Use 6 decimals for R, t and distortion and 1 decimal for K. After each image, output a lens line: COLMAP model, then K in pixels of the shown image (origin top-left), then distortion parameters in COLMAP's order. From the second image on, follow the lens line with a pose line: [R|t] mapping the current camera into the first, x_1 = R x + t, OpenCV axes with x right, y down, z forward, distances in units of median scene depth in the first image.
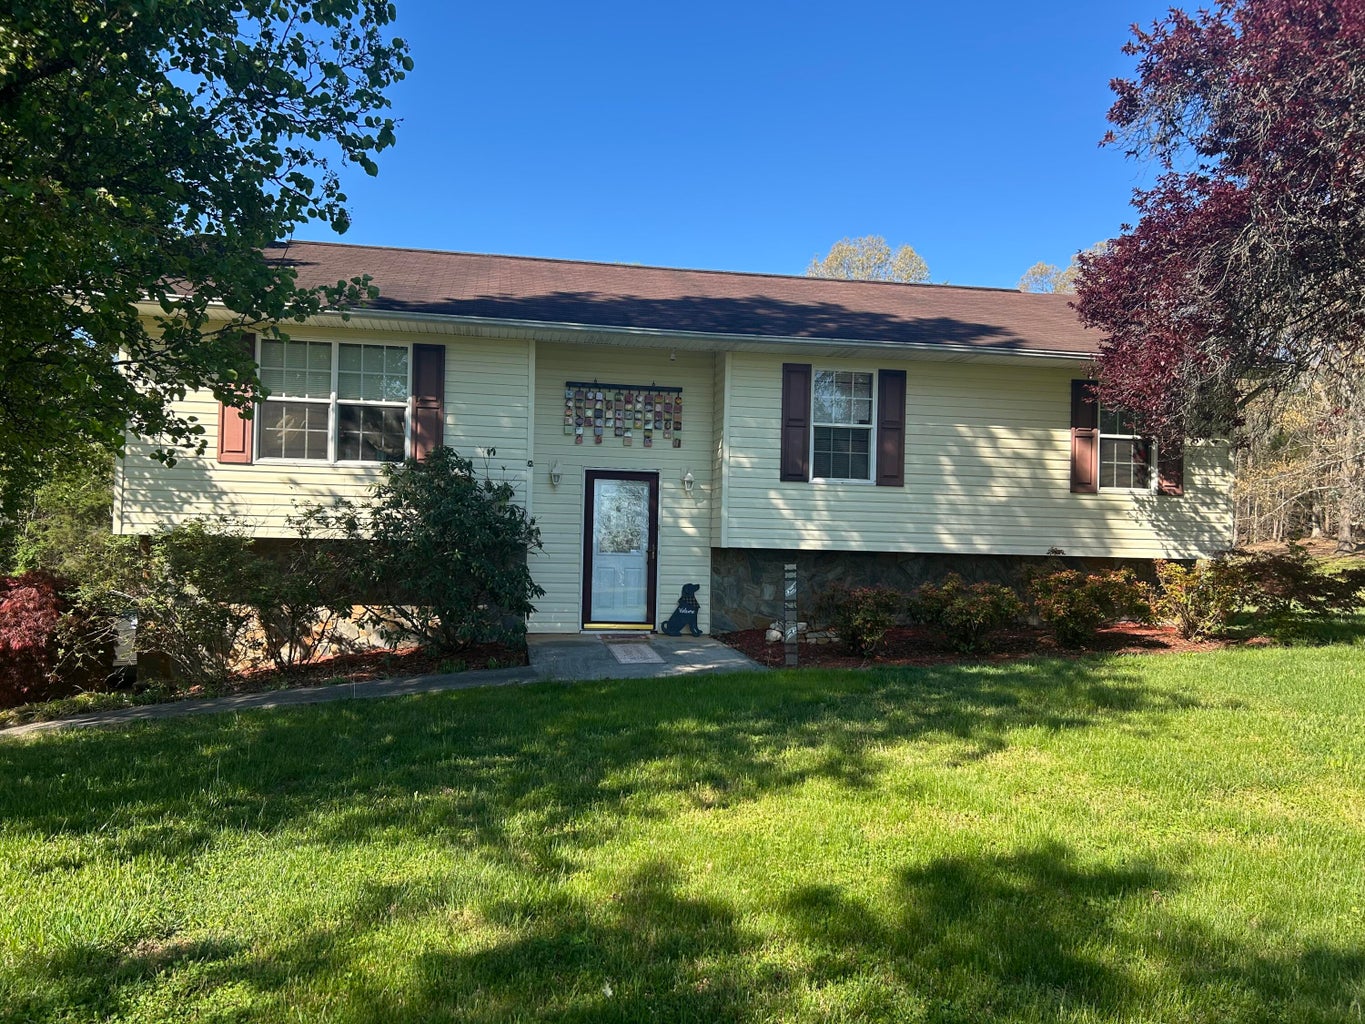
lens RADIAL K [[1030.1, 0, 685.3], [0, 1030.1, 536.4], [0, 0, 1]] dist [0.104976, -0.229792]
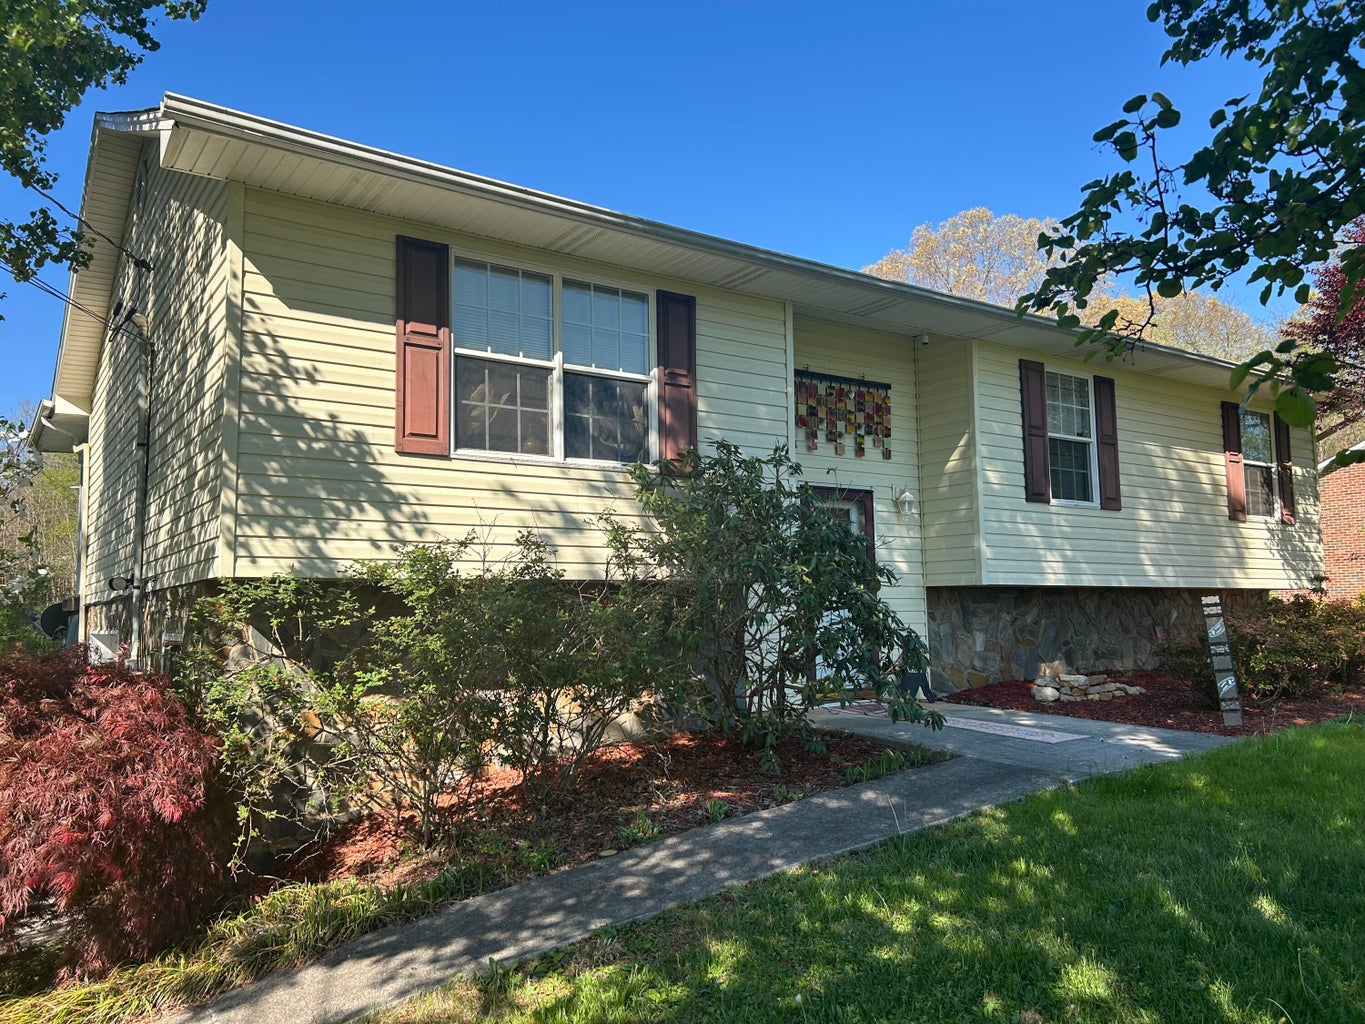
lens RADIAL K [[1030.1, 0, 685.3], [0, 1030.1, 536.4], [0, 0, 1]] dist [0.104976, -0.229792]
pose [[0.915535, -0.002807, 0.402227, -0.478005], [0.028809, 0.997865, -0.058609, 0.013589], [-0.401204, 0.065247, 0.913662, 0.359645]]
